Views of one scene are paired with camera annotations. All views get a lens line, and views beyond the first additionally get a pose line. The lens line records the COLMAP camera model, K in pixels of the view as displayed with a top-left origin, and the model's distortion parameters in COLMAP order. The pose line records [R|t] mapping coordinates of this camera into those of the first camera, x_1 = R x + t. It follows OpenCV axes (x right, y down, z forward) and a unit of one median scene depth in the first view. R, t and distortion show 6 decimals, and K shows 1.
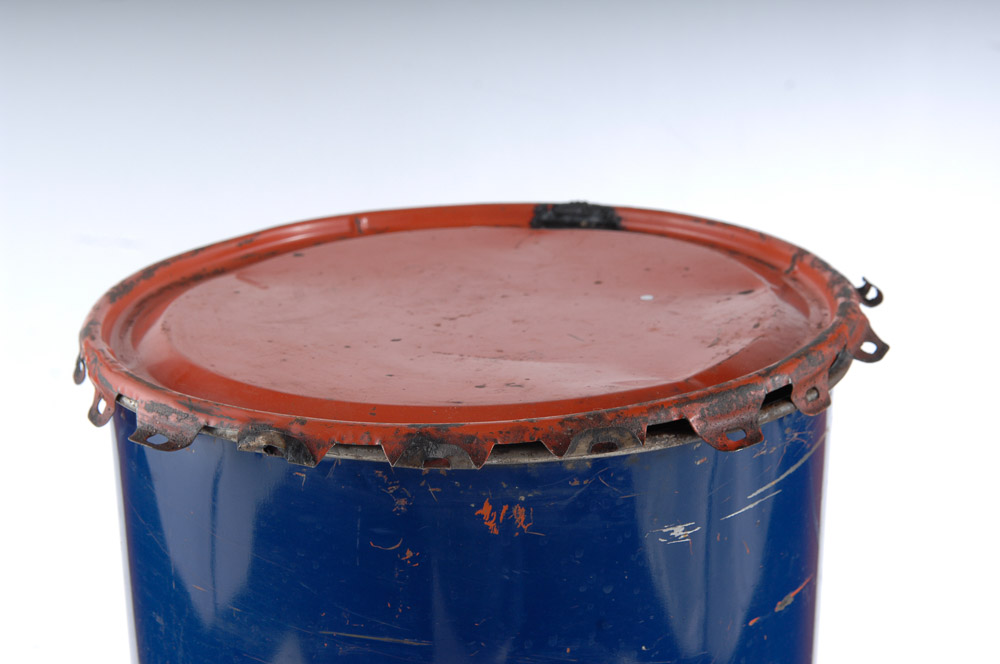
lens RADIAL K [[1369.2, 0, 503.2], [0, 1369.2, 332.0], [0, 0, 1]] dist [0.069546, 0.000000]
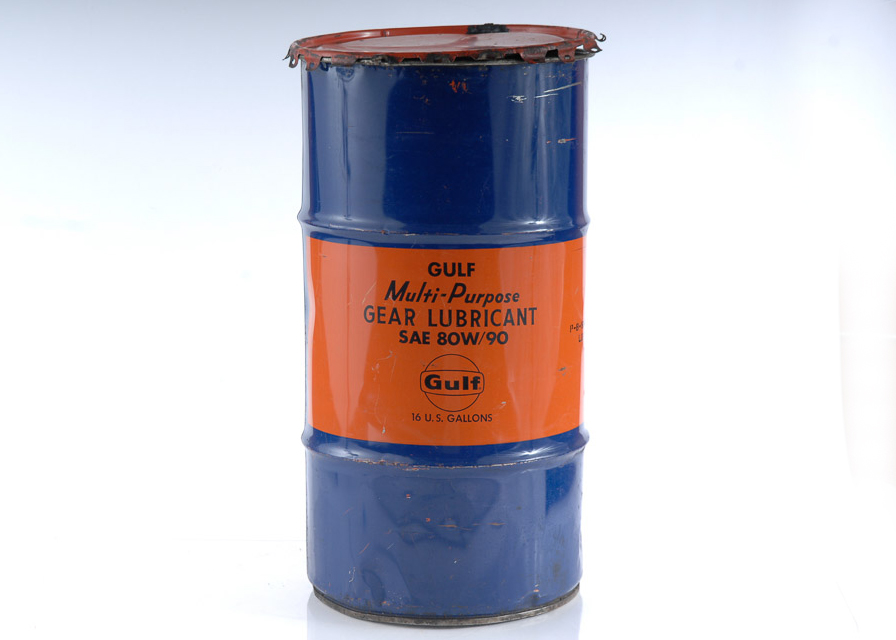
lens RADIAL K [[2154.4, 0, 448.9], [0, 2154.4, 316.3], [0, 0, 1]] dist [0.143536, 0.000000]
pose [[0.999879, -0.005347, 0.014610, -0.091149], [0.006828, 0.994626, -0.103303, 1.102516], [-0.013979, 0.103391, 0.994543, -3.579687]]
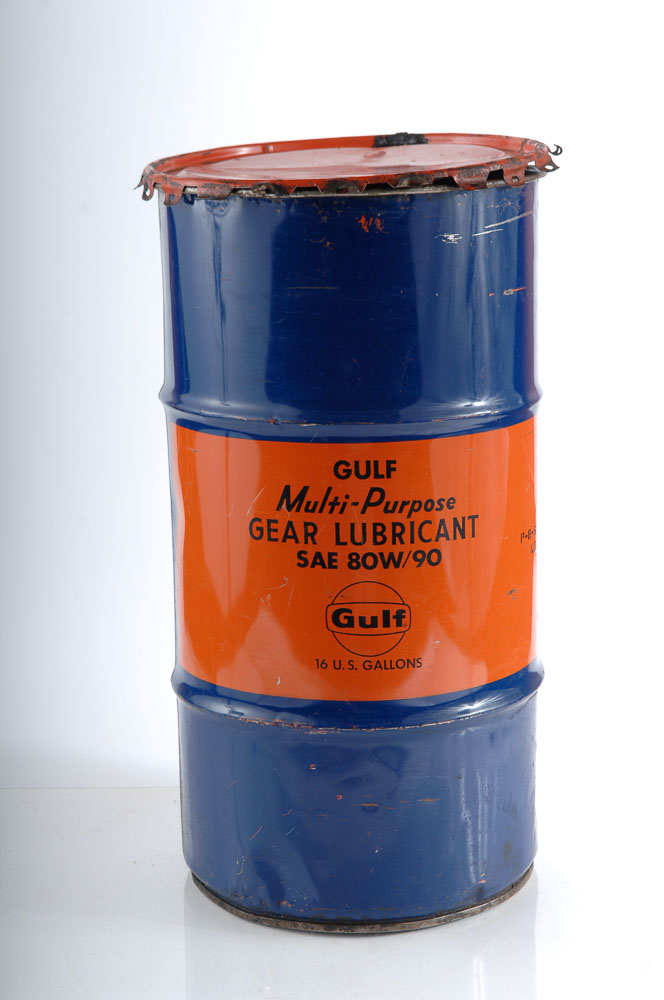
lens RADIAL K [[2066.8, 0, 323.9], [0, 2066.8, 504.2], [0, 0, 1]] dist [0.236452, 0.000000]
pose [[0.999560, -0.026260, 0.013756, -0.131277], [0.026950, 0.998248, -0.052671, 0.748307], [-0.012349, 0.053019, 0.998517, -2.288372]]
